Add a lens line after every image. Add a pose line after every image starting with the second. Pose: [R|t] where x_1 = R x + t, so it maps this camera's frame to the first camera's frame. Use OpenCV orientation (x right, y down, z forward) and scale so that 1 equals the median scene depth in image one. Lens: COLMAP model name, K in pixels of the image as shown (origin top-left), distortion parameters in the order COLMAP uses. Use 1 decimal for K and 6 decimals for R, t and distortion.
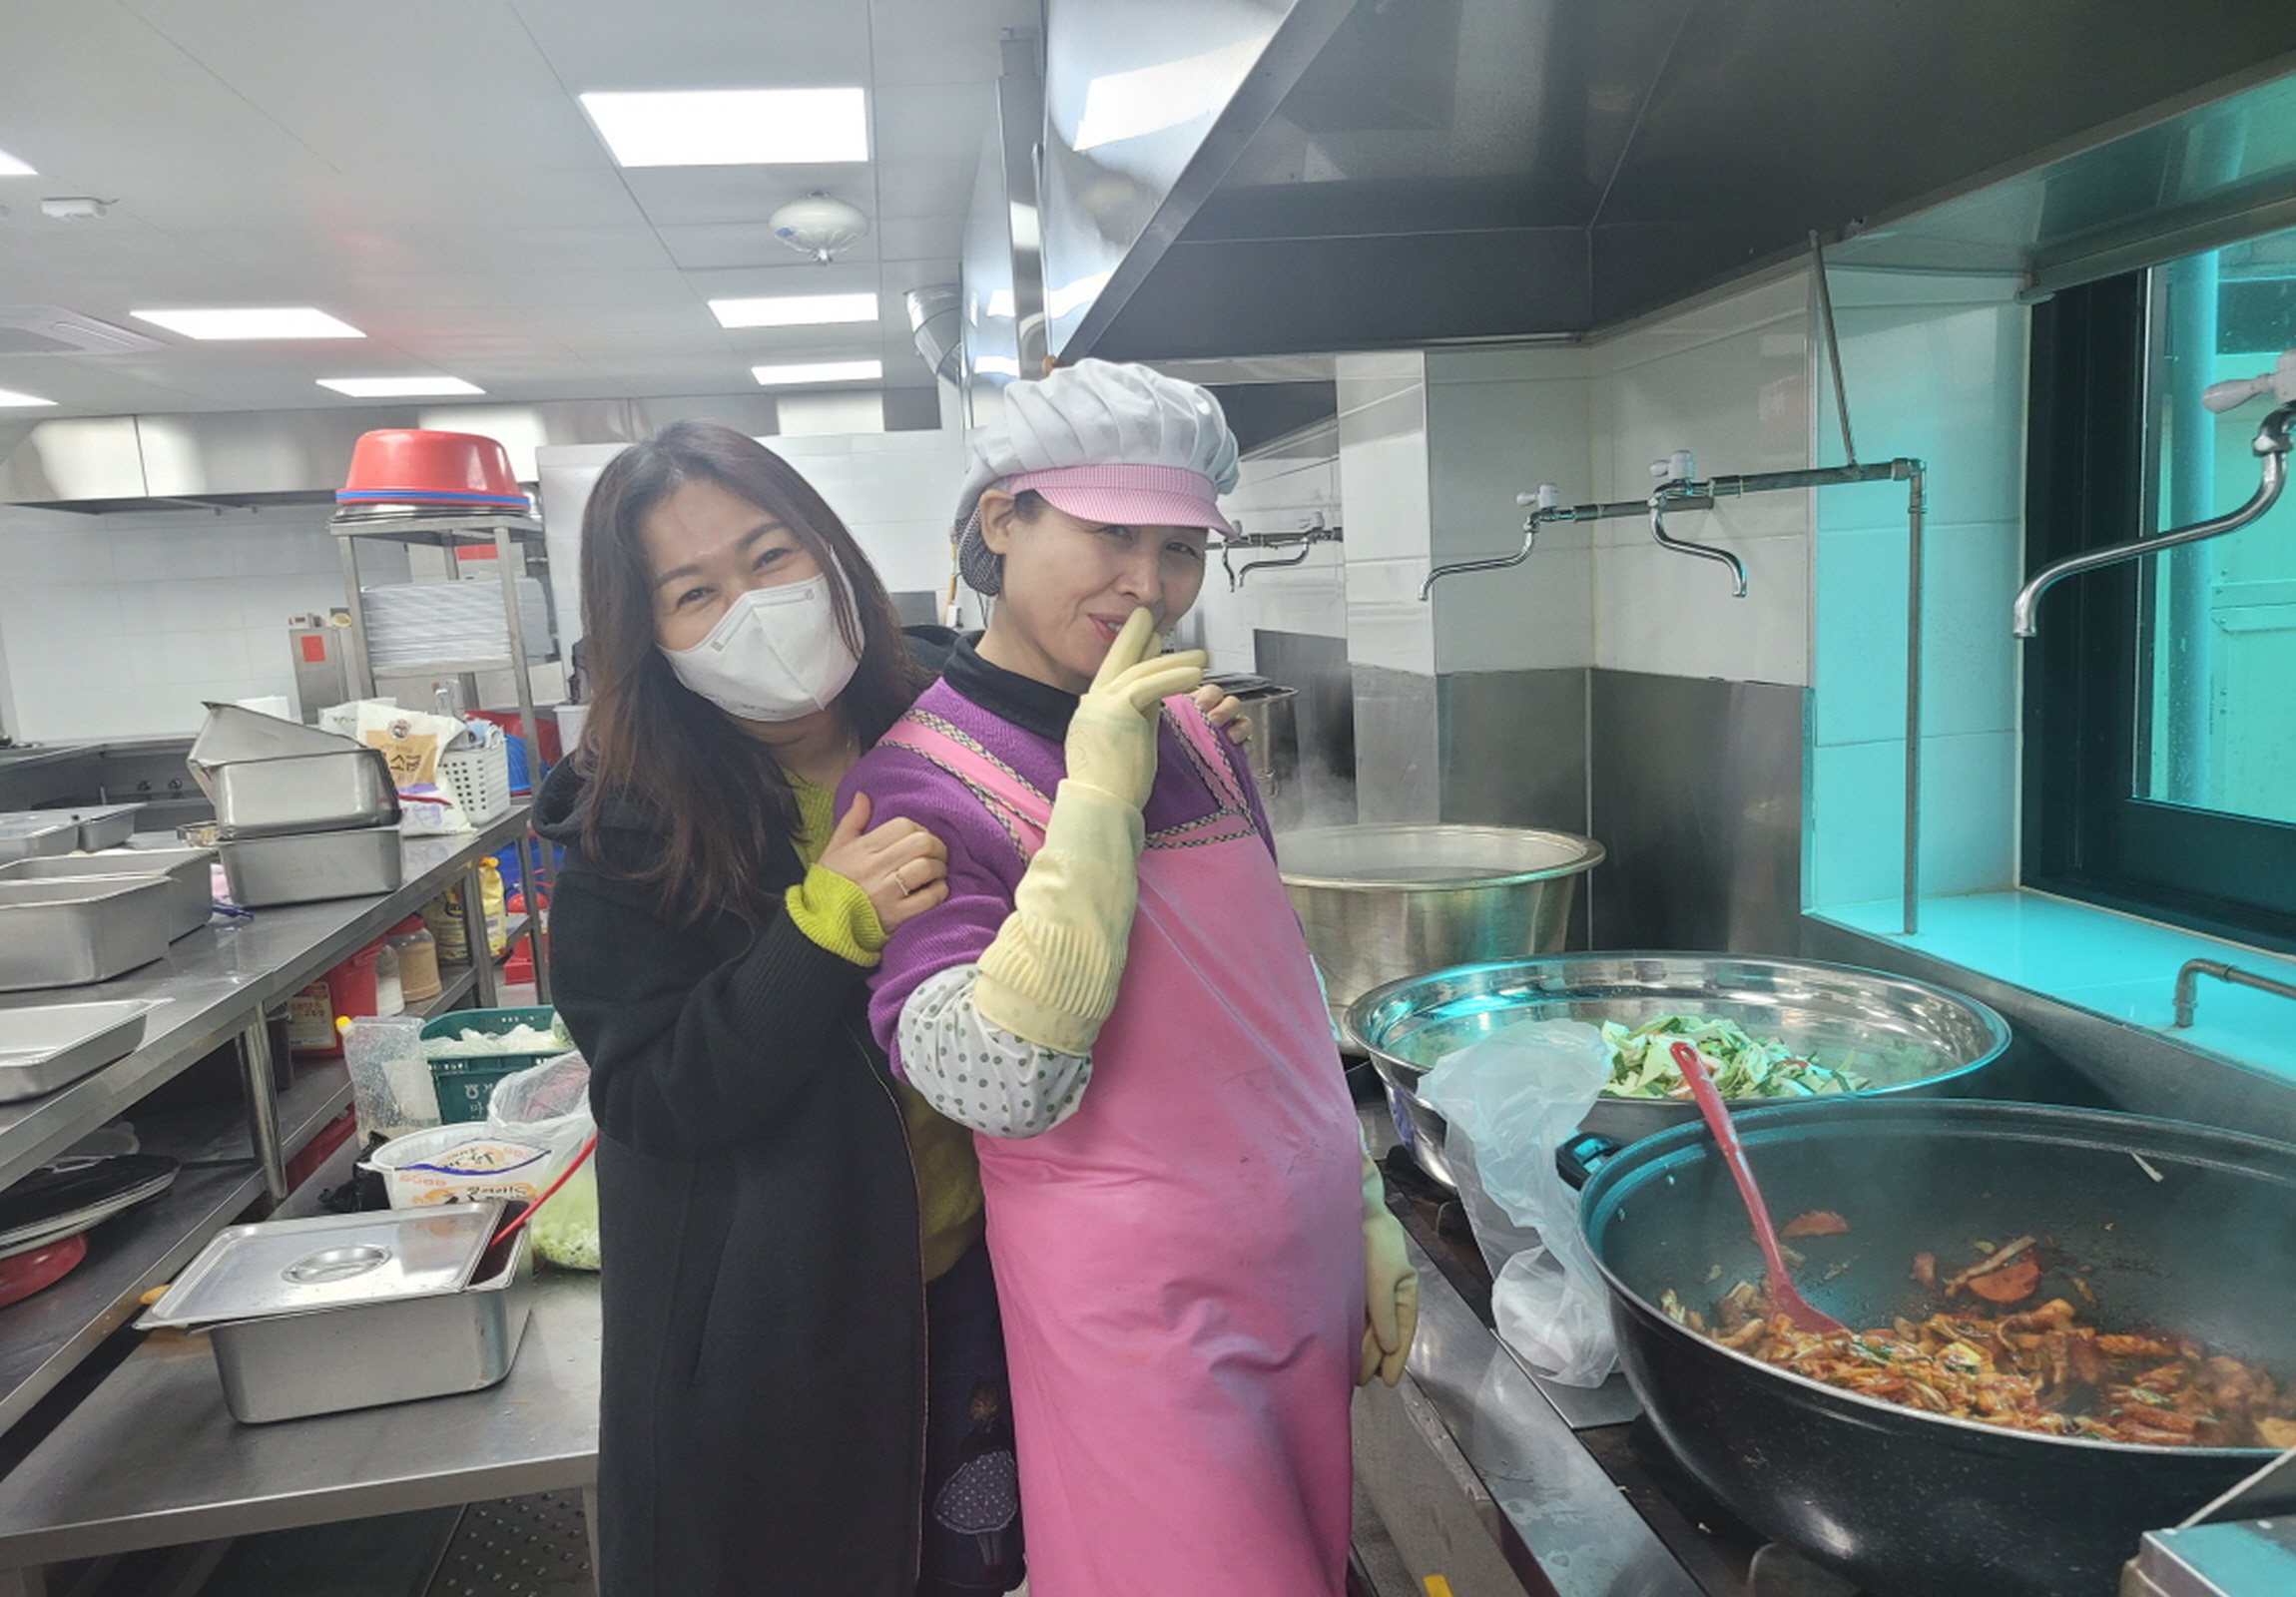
lens RADIAL K [[1705.1, 0, 1151.8], [0, 1705.1, 866.9], [0, 0, 1]] dist [0.056765, -0.030753]
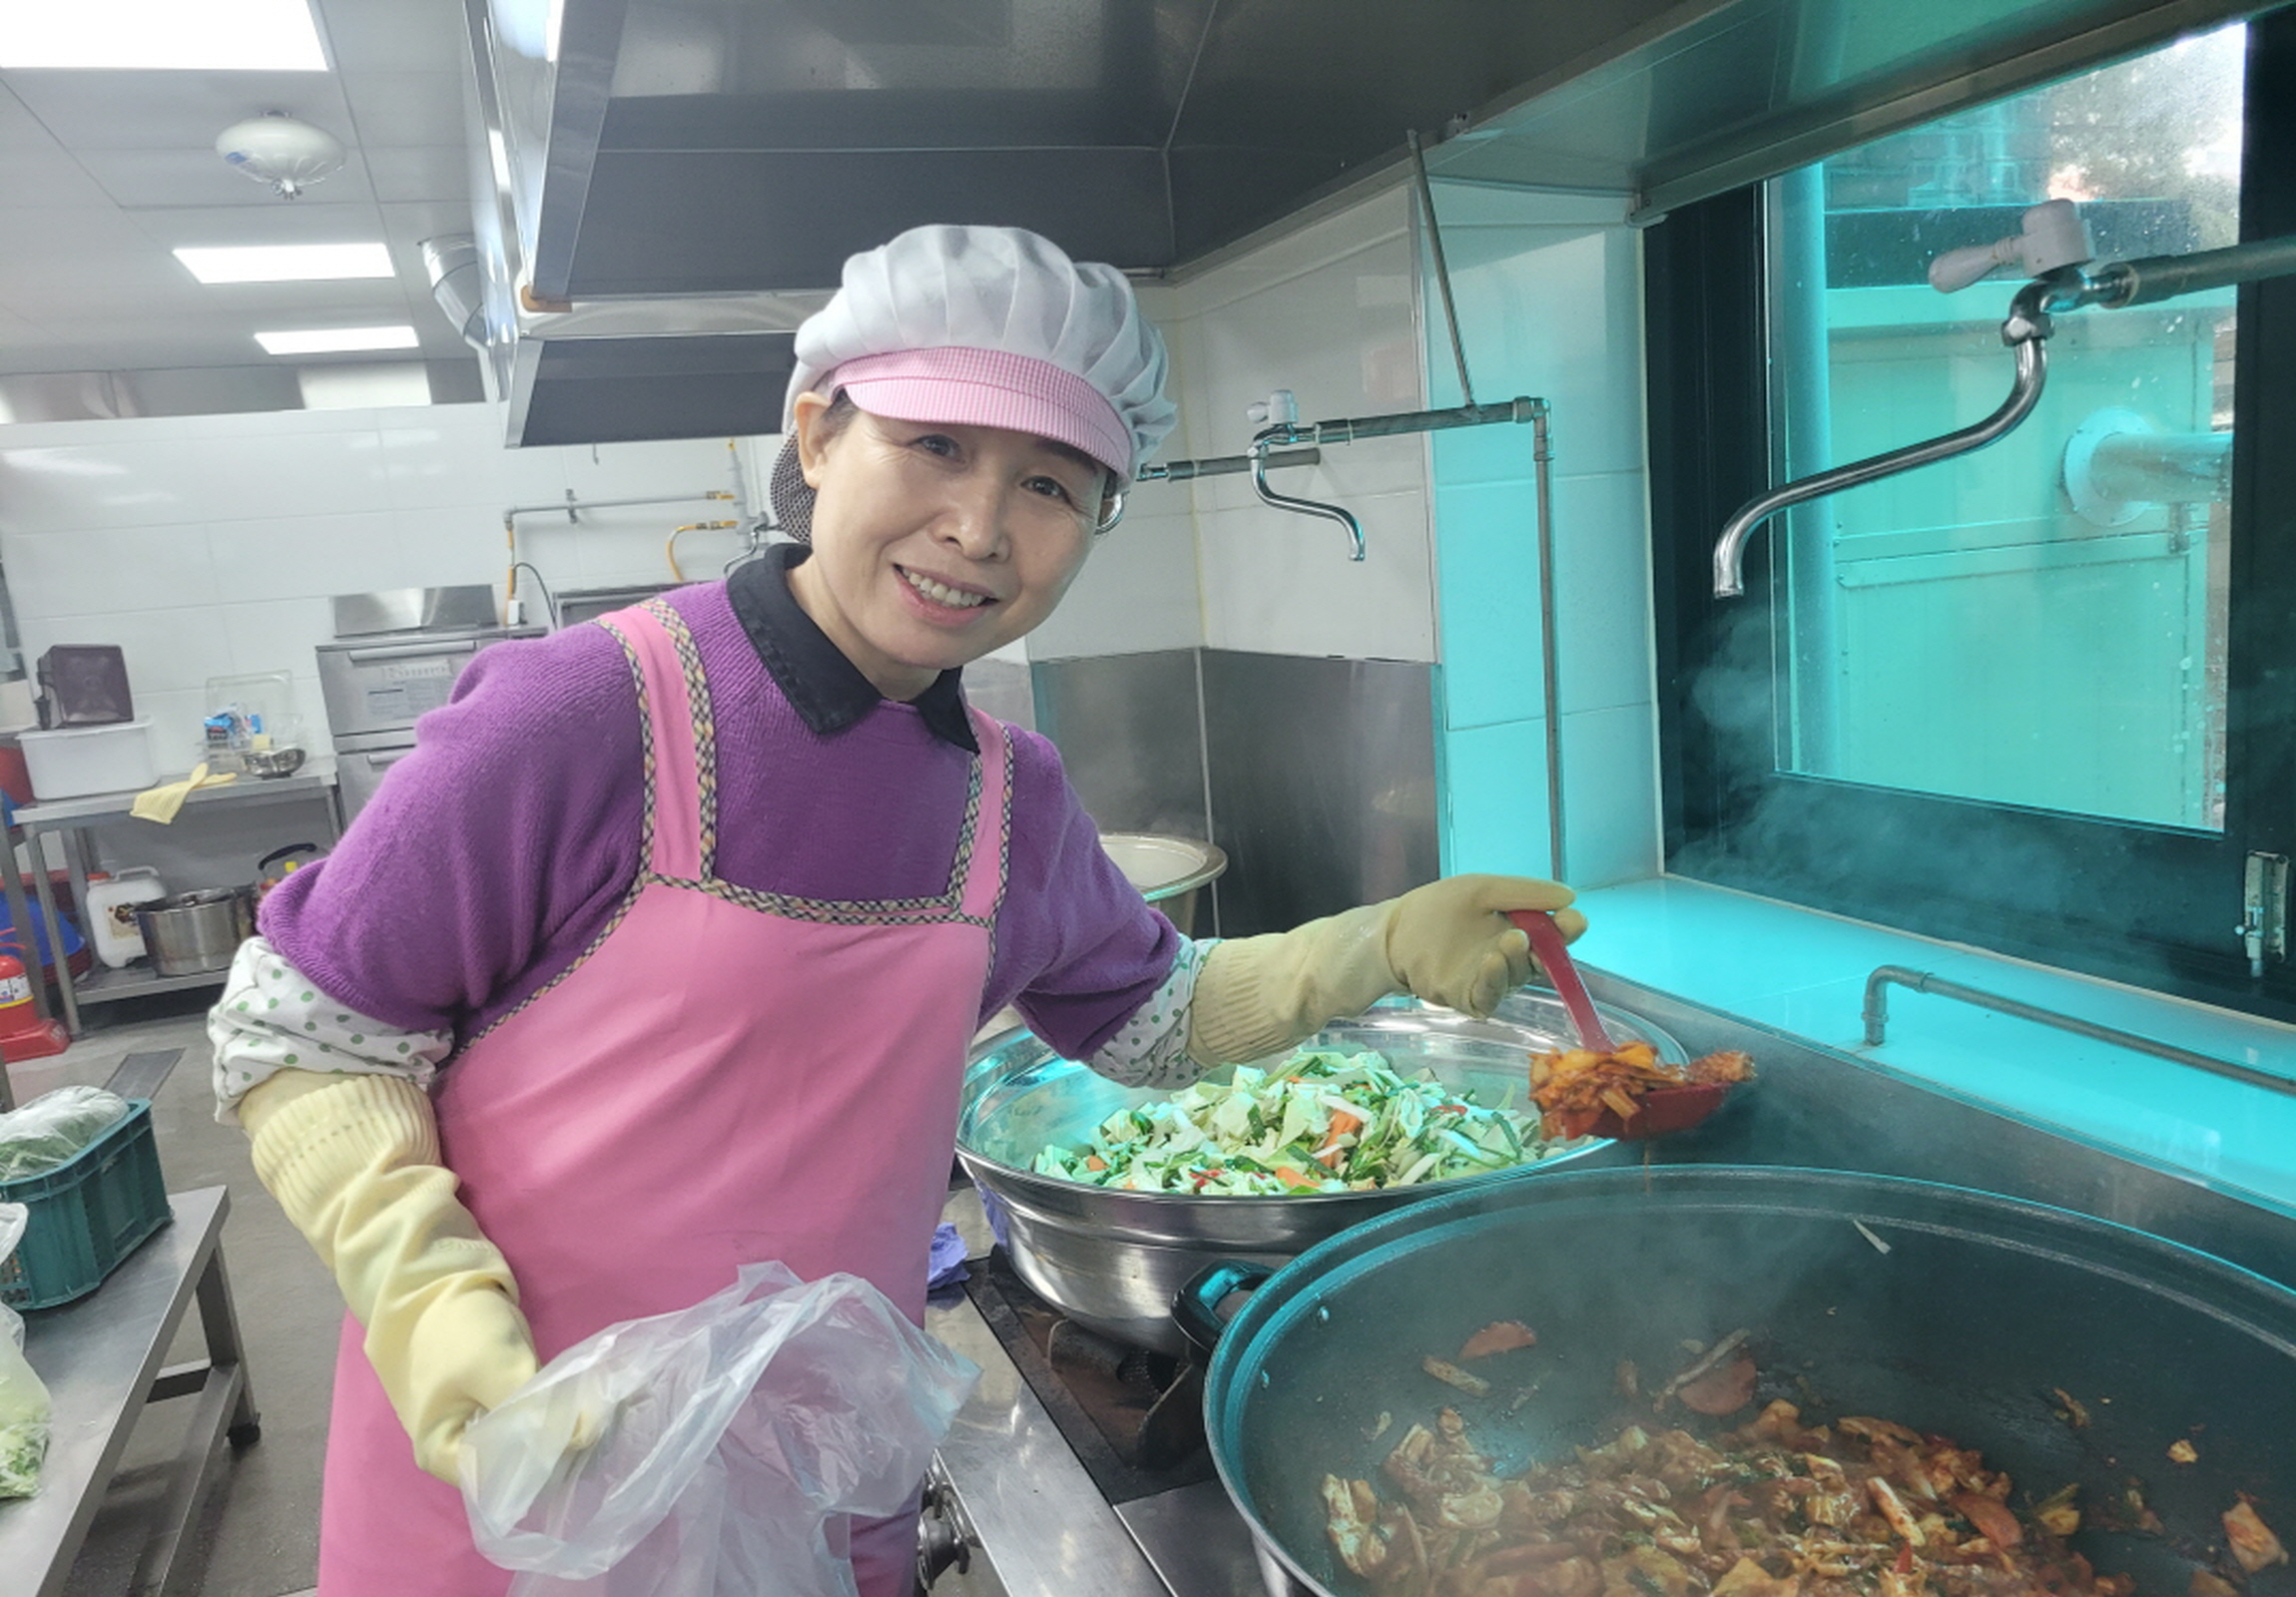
lens RADIAL K [[1705.1, 0, 1151.8], [0, 1705.1, 866.9], [0, 0, 1]] dist [0.056765, -0.030753]
pose [[0.976598, -0.063284, 0.205550, 0.058178], [0.061468, 0.997993, 0.015216, -0.024897], [-0.206100, -0.002225, 0.978528, 0.188378]]
